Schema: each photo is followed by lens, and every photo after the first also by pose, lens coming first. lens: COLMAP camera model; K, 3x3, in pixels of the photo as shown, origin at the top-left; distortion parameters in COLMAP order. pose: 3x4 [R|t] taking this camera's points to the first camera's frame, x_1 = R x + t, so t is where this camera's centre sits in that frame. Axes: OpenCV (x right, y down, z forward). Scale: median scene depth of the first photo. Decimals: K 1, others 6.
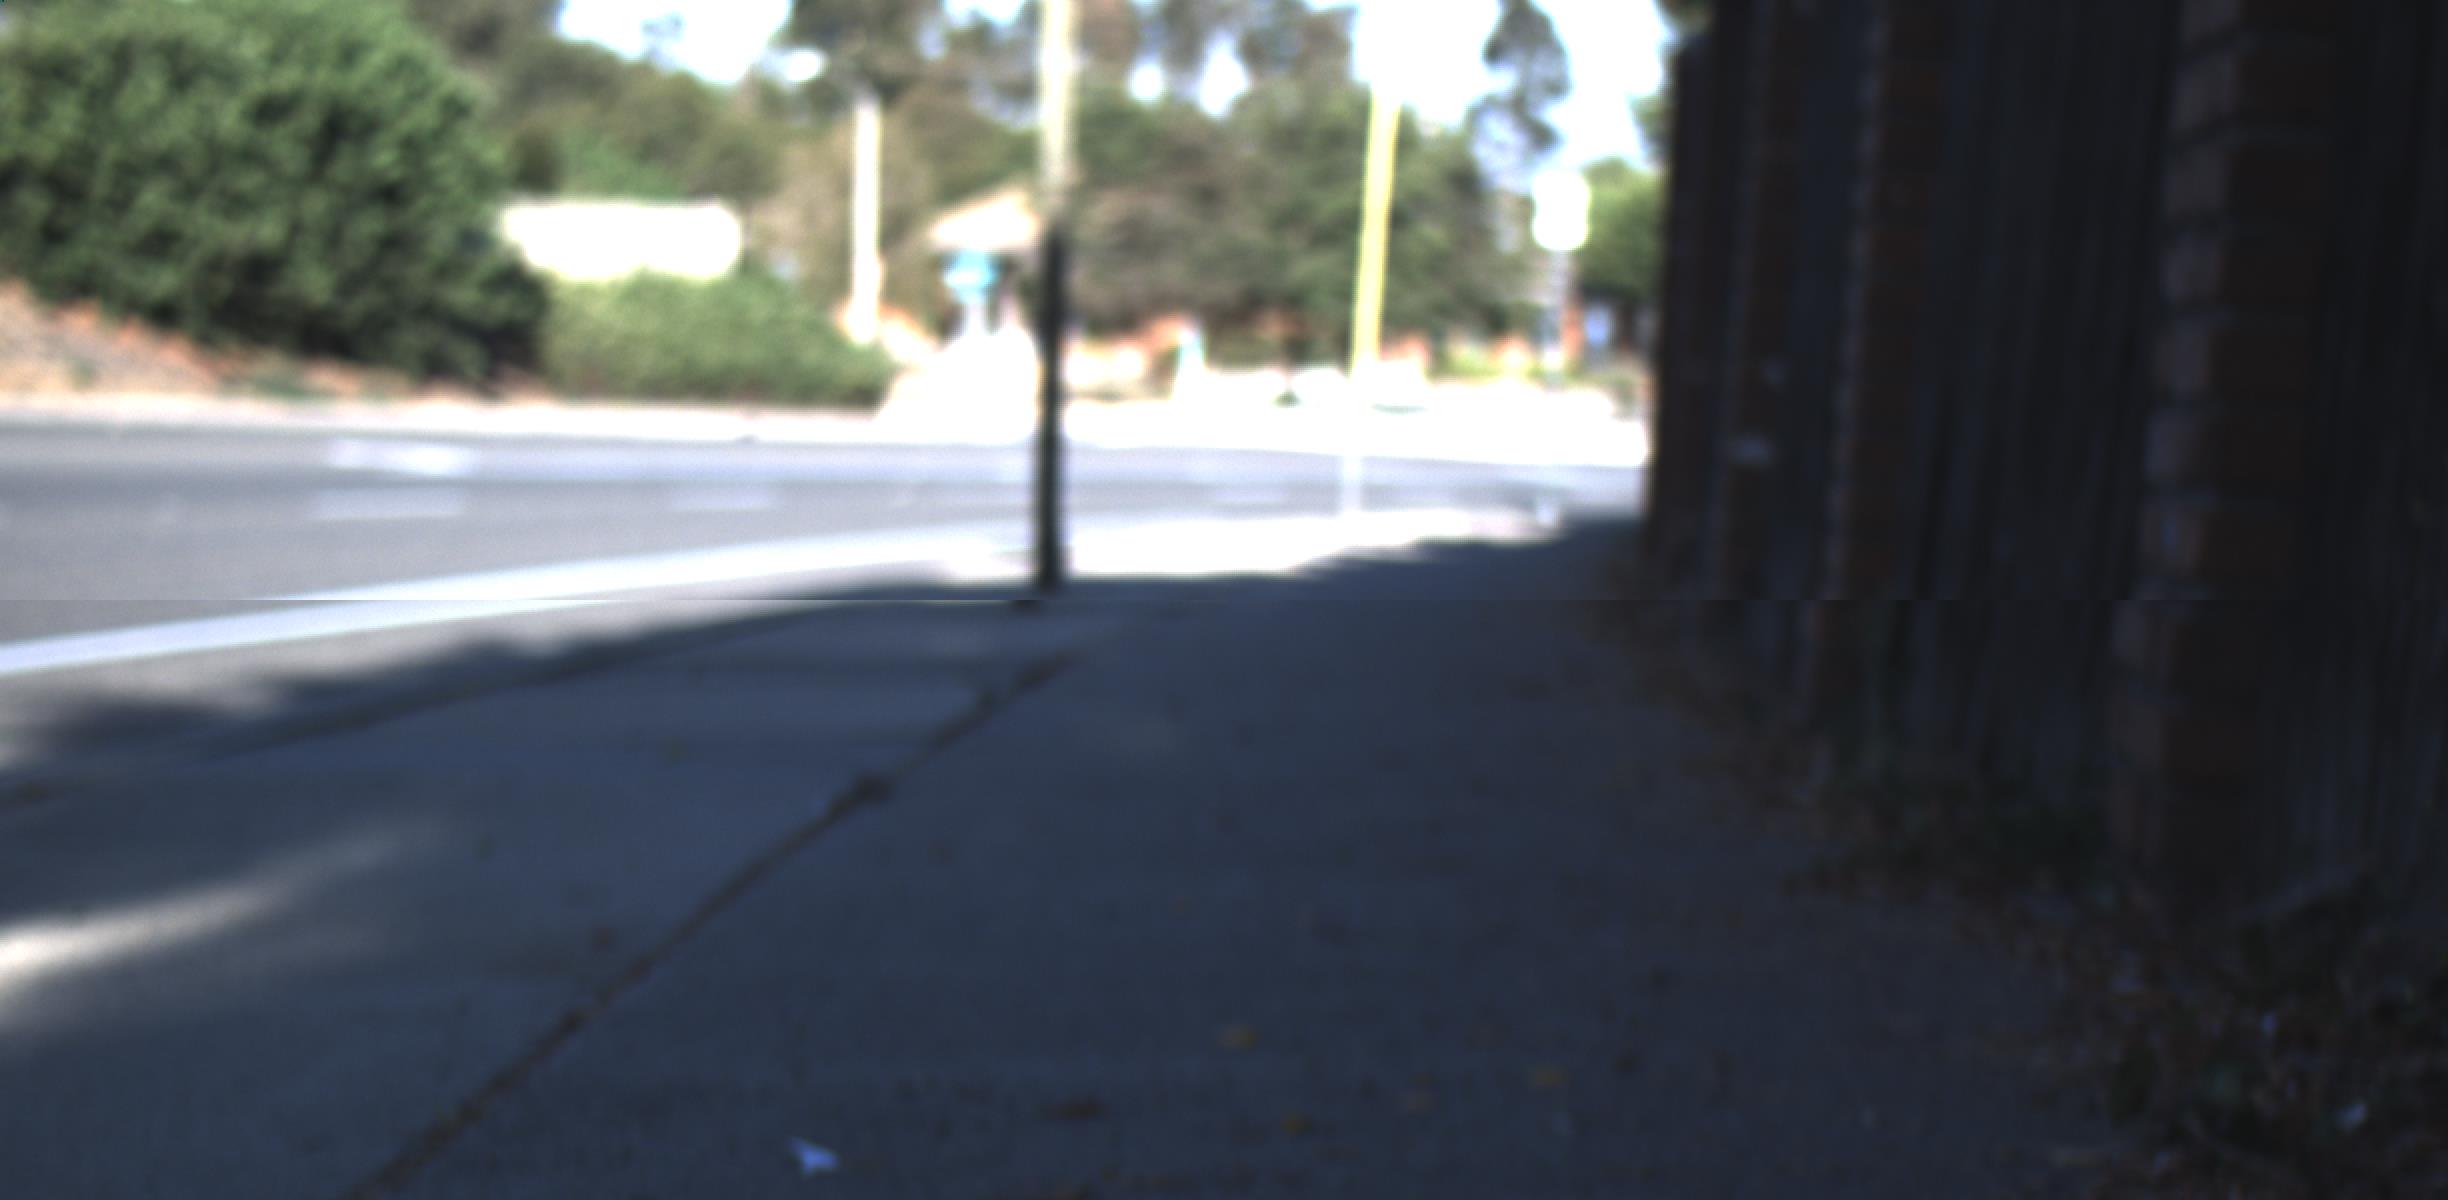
lens RADIAL K [[4647.0, 0, 1225.4], [0, 4647.0, 600.1], [0, 0, 1]] dist [0.034028, 0.240009]
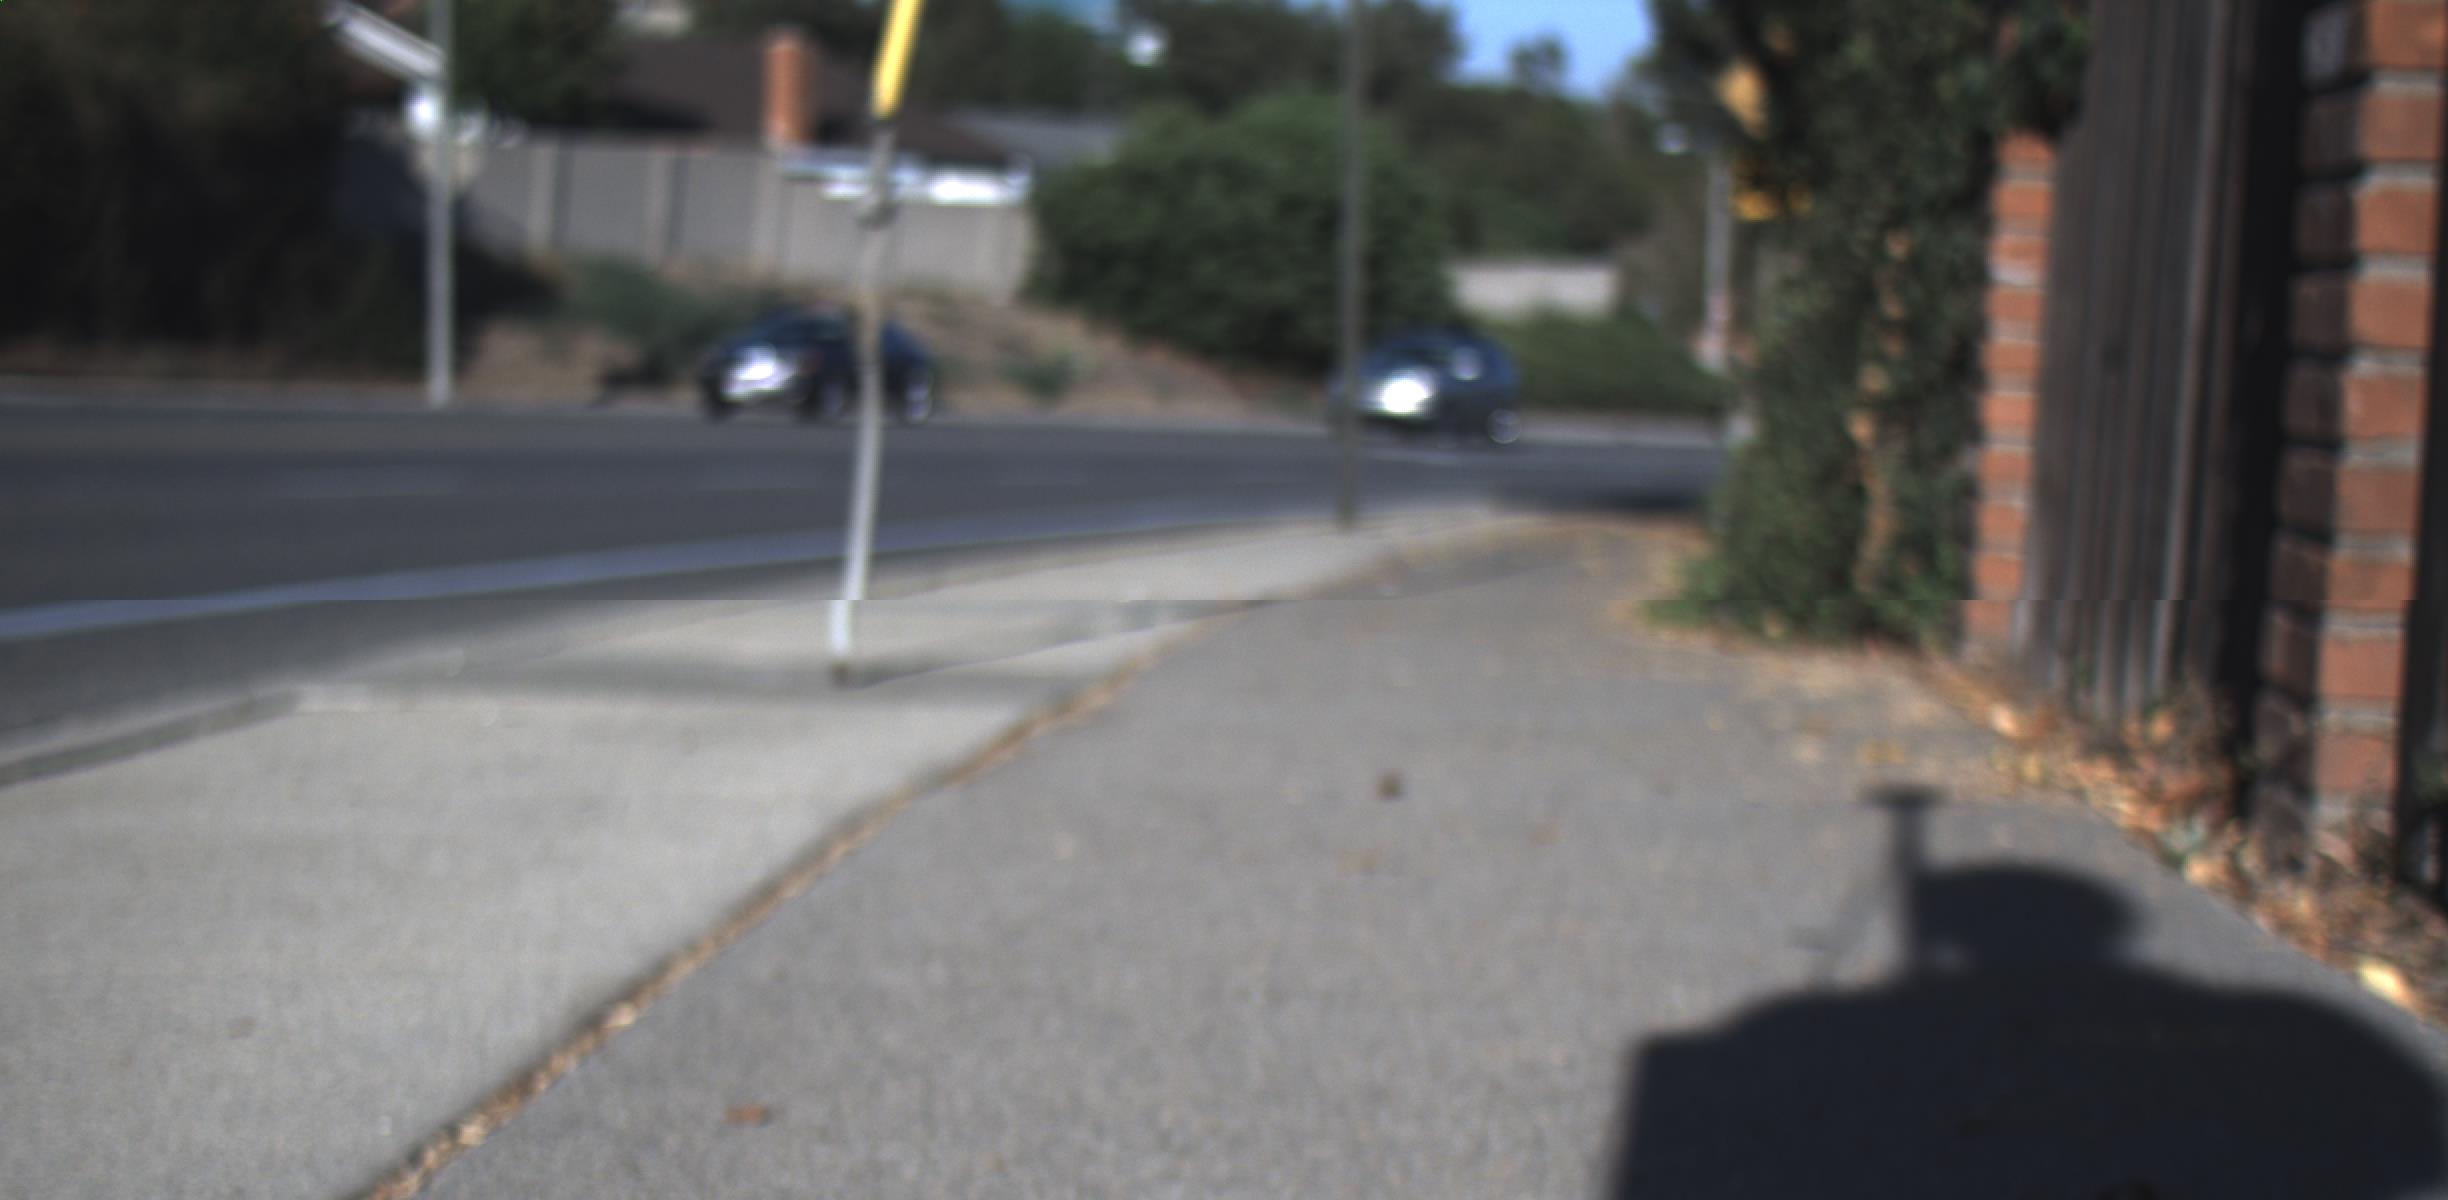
lens RADIAL K [[4647.0, 0, 1225.4], [0, 4647.0, 600.1], [0, 0, 1]] dist [0.034028, 0.240009]
pose [[0.983284, 0.017449, -0.181240, 0.024509], [-0.017584, 0.999845, 0.000864, 0.010250], [0.181227, 0.002338, 0.983438, -0.301734]]
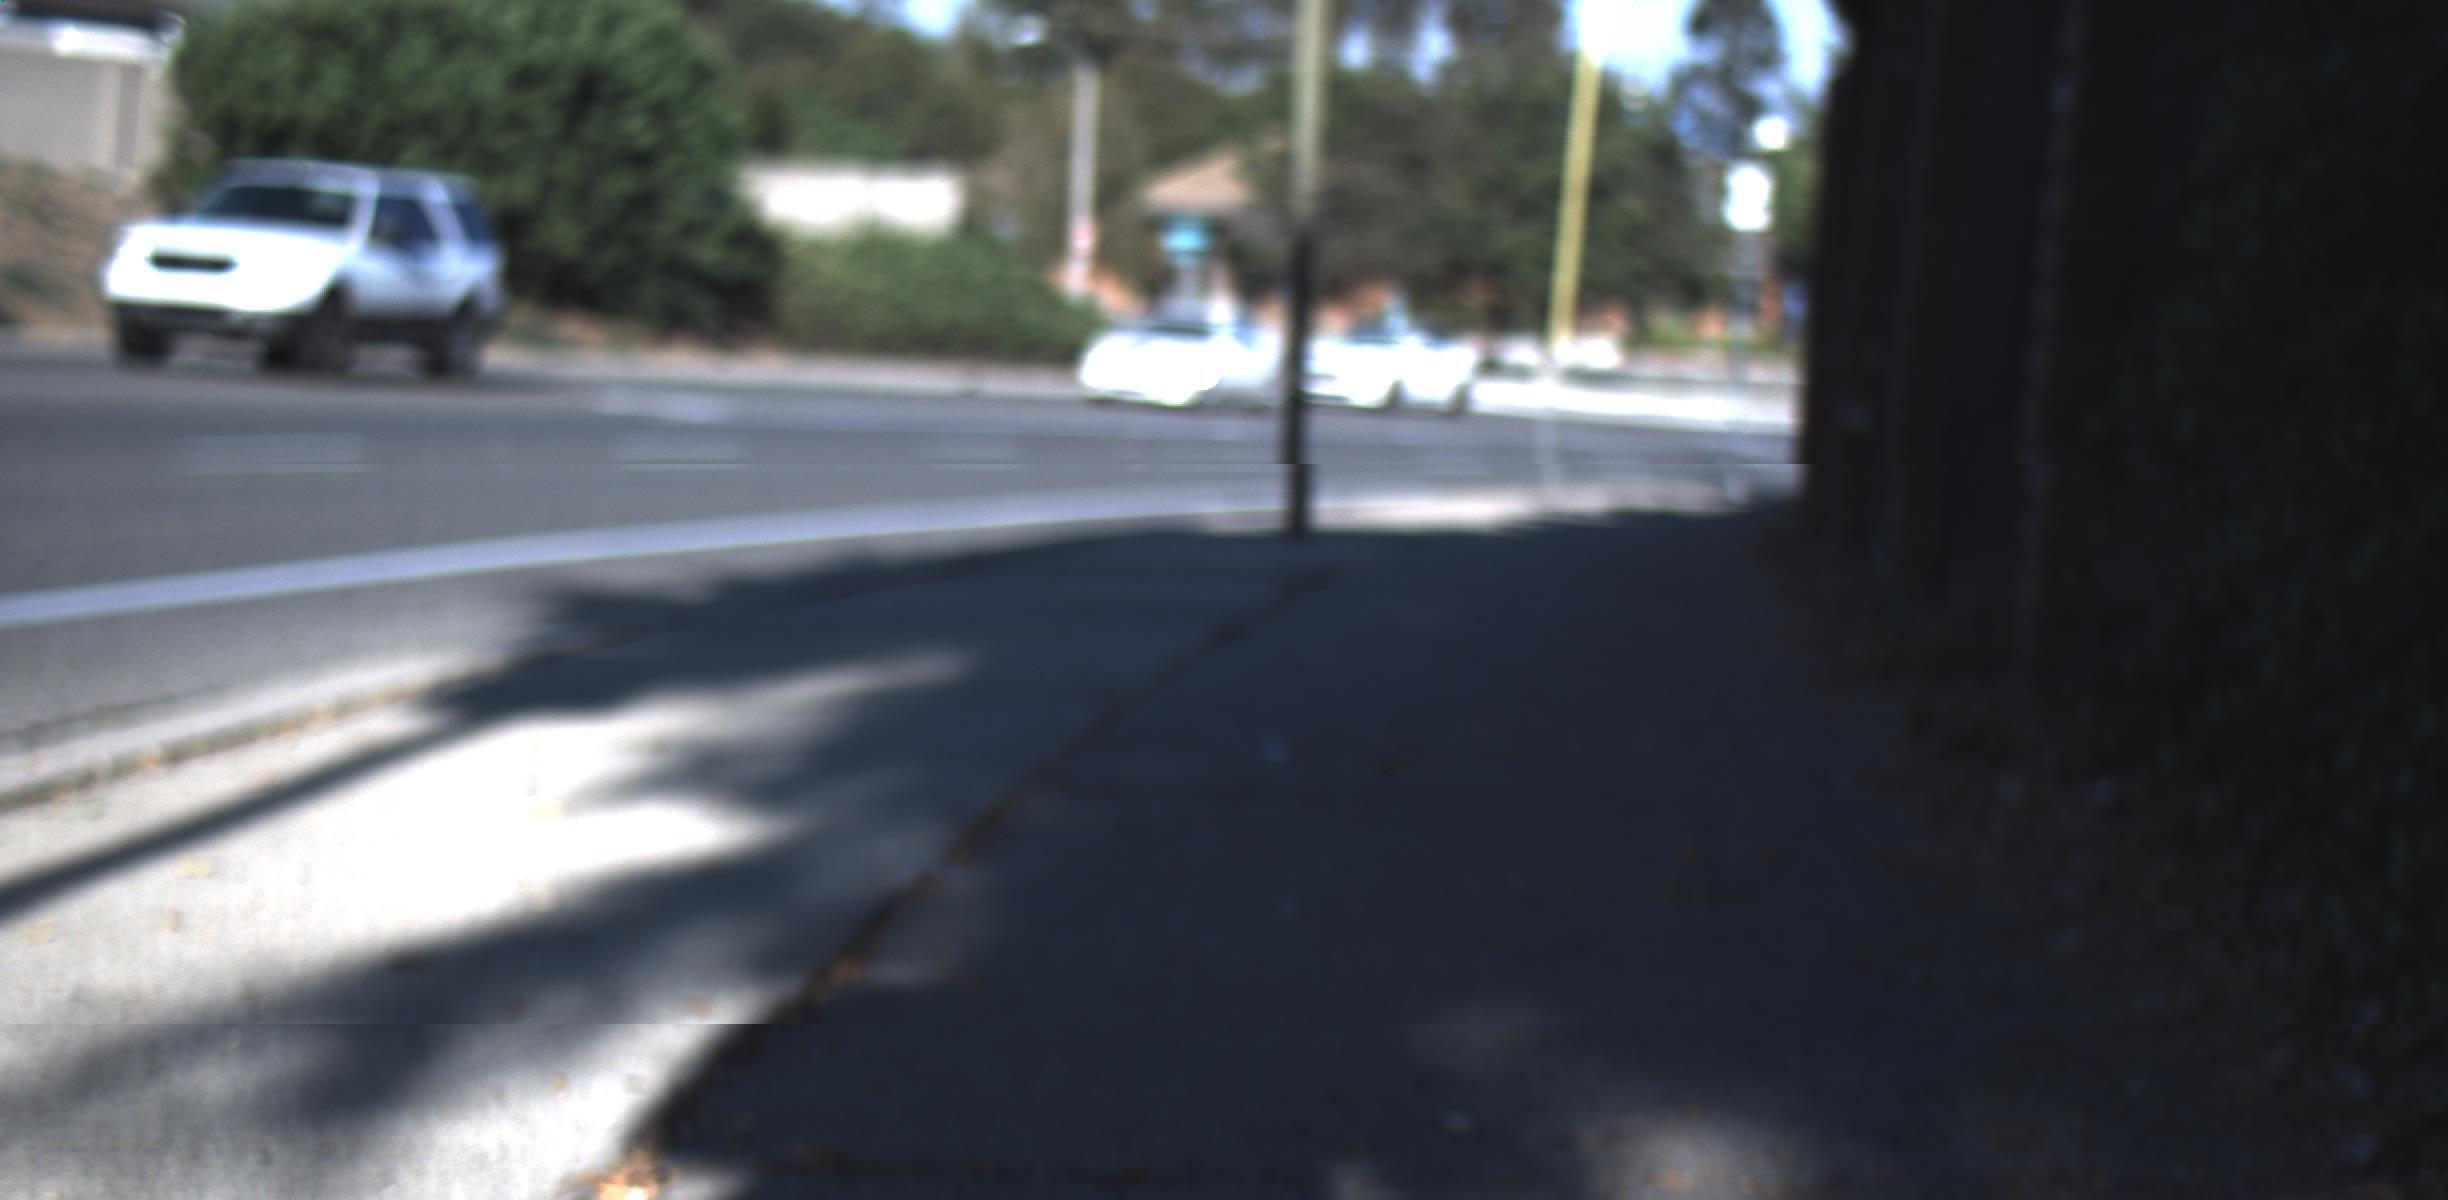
lens RADIAL K [[4647.0, 0, 1225.4], [0, 4647.0, 600.1], [0, 0, 1]] dist [0.034028, 0.240009]
pose [[0.998885, 0.020995, -0.042274, -0.000285], [-0.020635, 0.999747, 0.008938, 0.001048], [0.042451, -0.008056, 0.999066, -0.038335]]
